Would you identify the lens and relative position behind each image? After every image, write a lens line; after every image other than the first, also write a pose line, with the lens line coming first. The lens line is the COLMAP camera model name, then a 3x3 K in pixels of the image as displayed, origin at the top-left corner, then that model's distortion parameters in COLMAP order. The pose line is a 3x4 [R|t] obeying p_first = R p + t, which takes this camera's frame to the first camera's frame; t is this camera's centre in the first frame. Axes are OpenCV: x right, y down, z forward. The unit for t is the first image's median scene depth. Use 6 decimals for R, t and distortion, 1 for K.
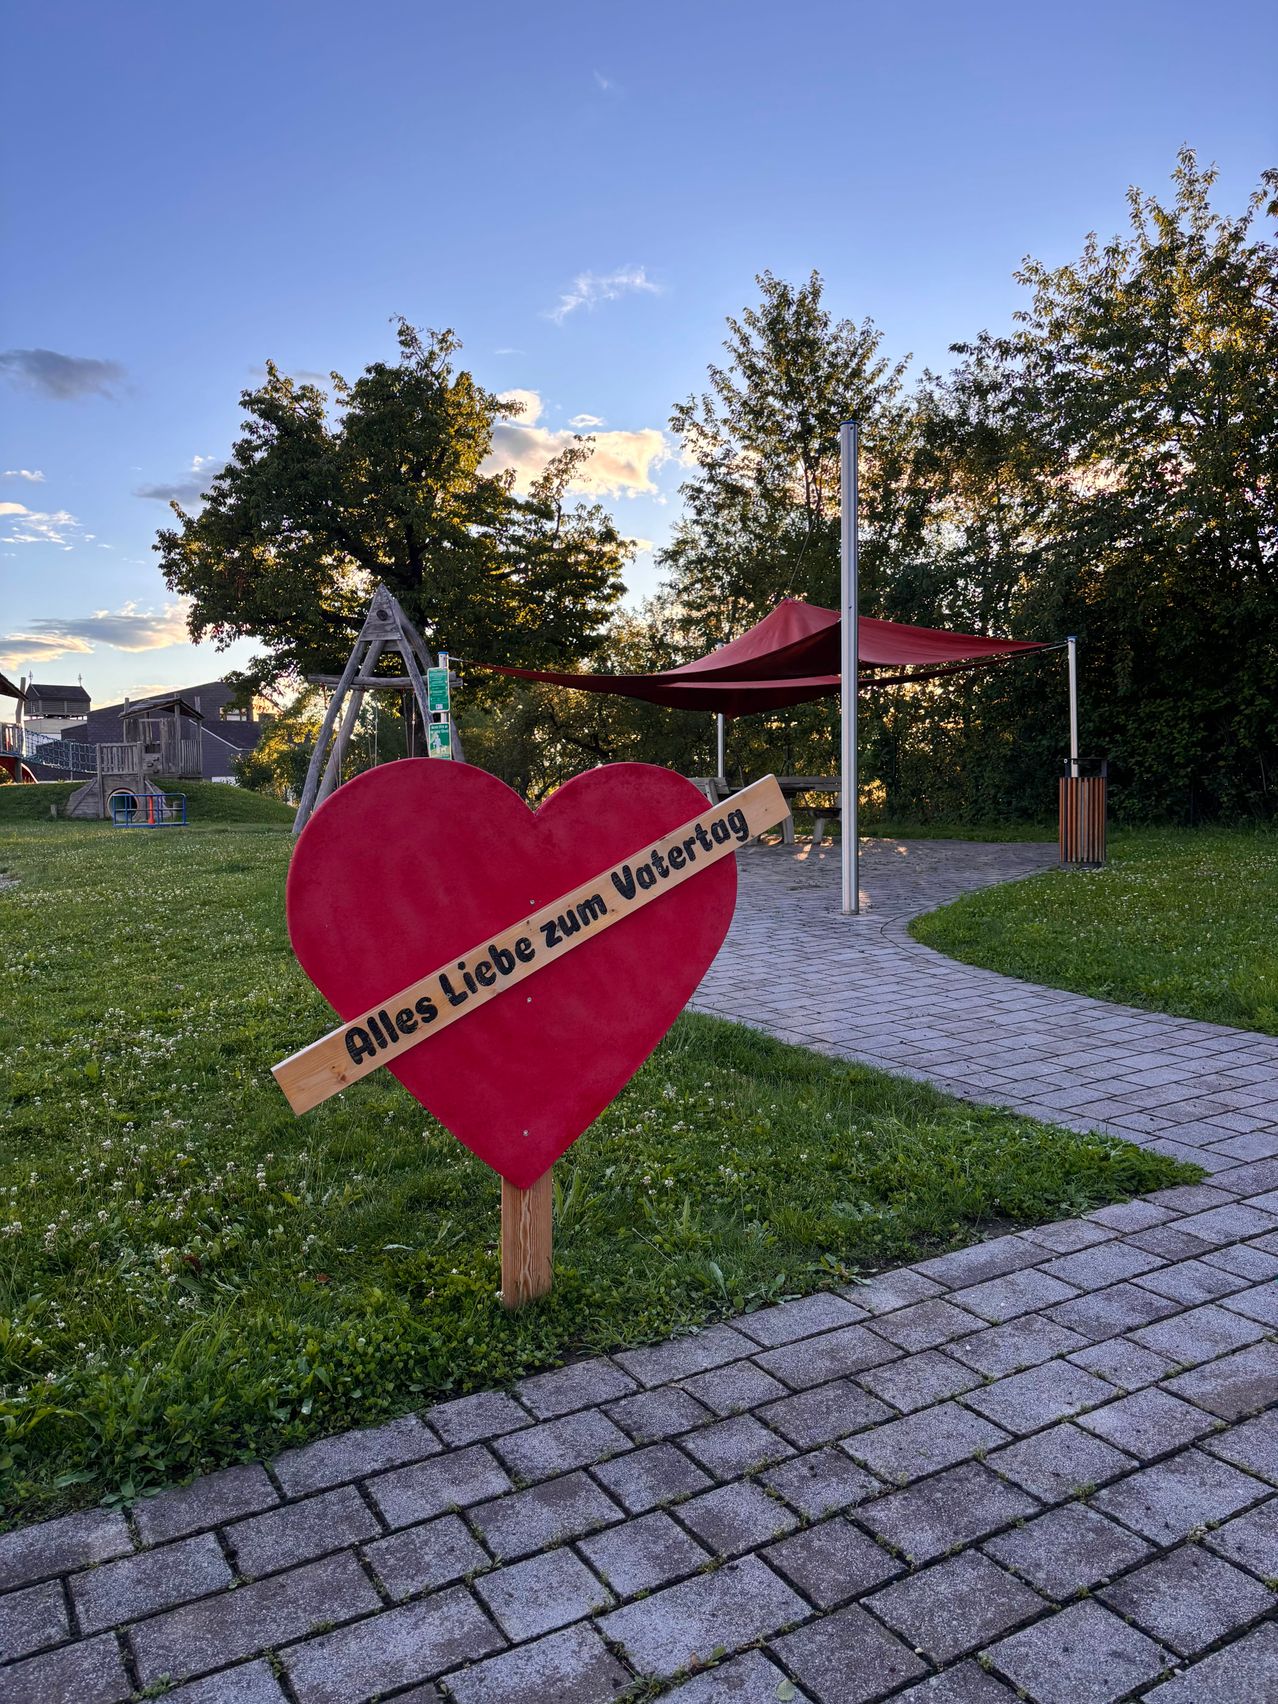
lens RADIAL K [[1282.3, 0, 639.0], [0, 1282.3, 852.0], [0, 0, 1]] dist [0.043853, -0.002487]
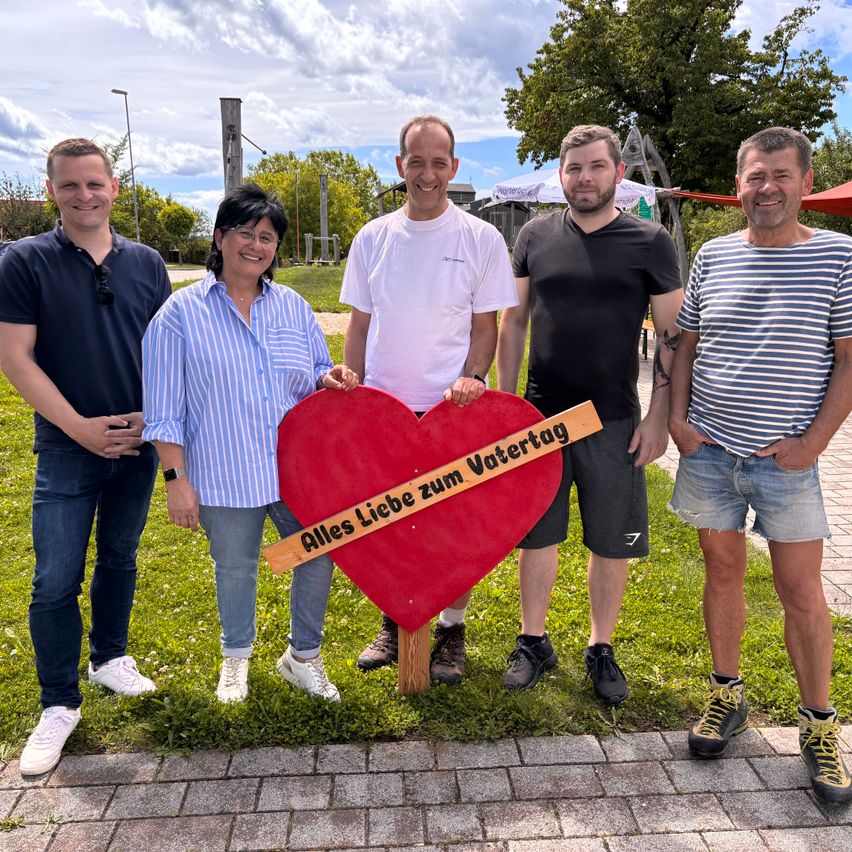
lens RADIAL K [[840.2, 0, 426.0], [0, 840.2, 426.0], [0, 0, 1]] dist [0.106029, -0.187428]
pose [[0.894870, 0.121558, -0.429454, 0.378958], [-0.053954, 0.984603, 0.166269, -0.195369], [0.443053, -0.125619, 0.887651, 0.049471]]
